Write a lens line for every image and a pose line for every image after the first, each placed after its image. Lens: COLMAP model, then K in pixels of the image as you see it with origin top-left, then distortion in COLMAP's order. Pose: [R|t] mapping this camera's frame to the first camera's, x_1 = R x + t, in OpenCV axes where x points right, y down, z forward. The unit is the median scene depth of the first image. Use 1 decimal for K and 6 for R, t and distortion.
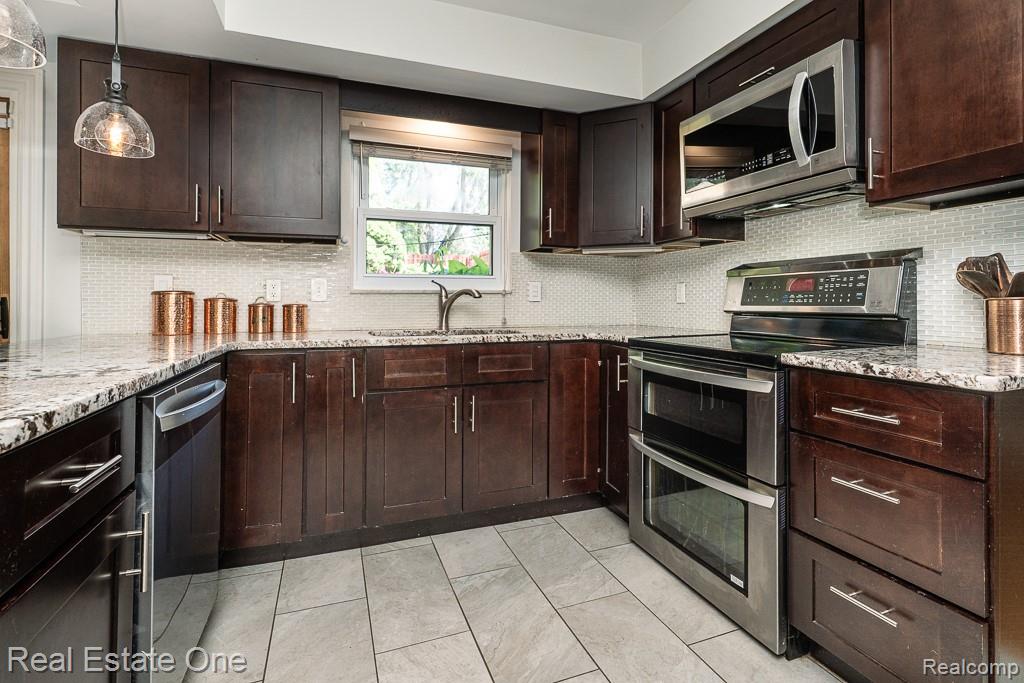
lens RADIAL K [[468.5, 0, 510.5], [0, 468.5, 300.3], [0, 0, 1]] dist [-0.004313, 0.000017]
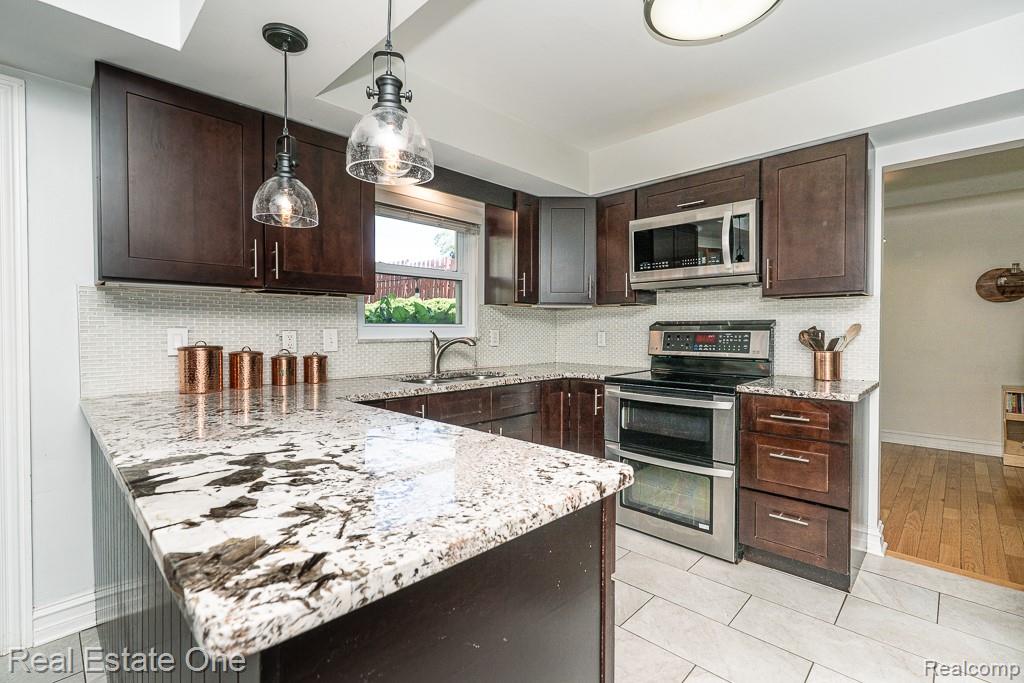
lens RADIAL K [[468.5, 0, 487.9], [0, 468.5, 333.7], [0, 0, 1]] dist [-0.004313, 0.000017]
pose [[0.907549, -0.004174, 0.419925, -0.651477], [-0.002864, 0.999866, 0.016129, -0.067758], [-0.419936, -0.015840, 0.907415, -0.106682]]
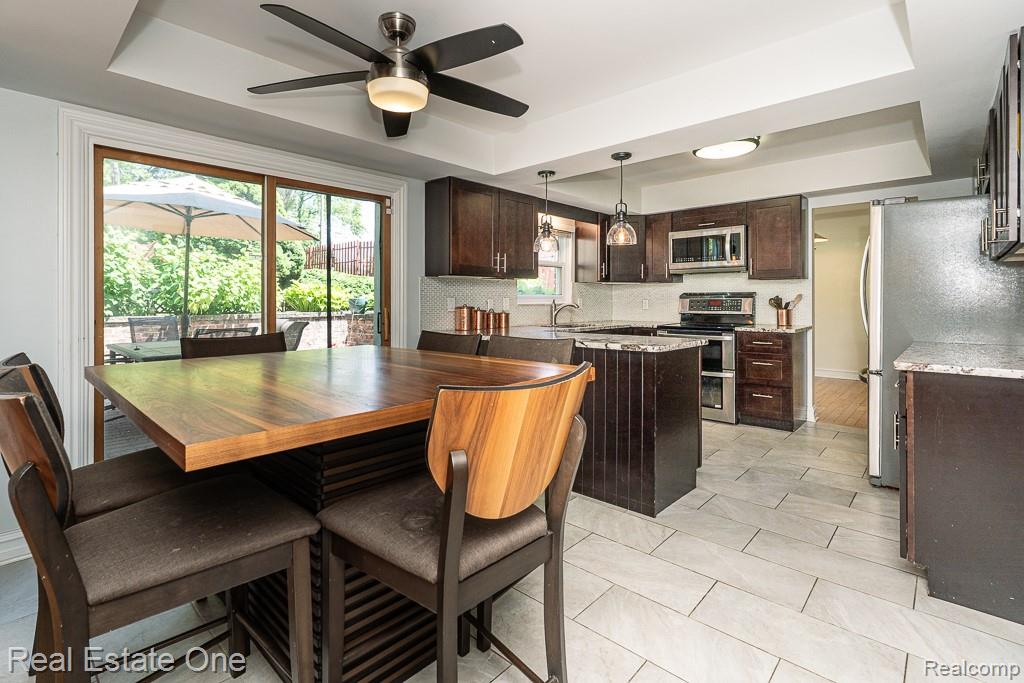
lens RADIAL K [[468.5, 0, 490.4], [0, 468.5, 297.1], [0, 0, 1]] dist [-0.004313, 0.000017]
pose [[0.897293, 0.001880, 0.441431, -1.566083], [-0.001153, 0.999998, -0.001915, -0.056030], [-0.441434, 0.001209, 0.897293, -0.750395]]
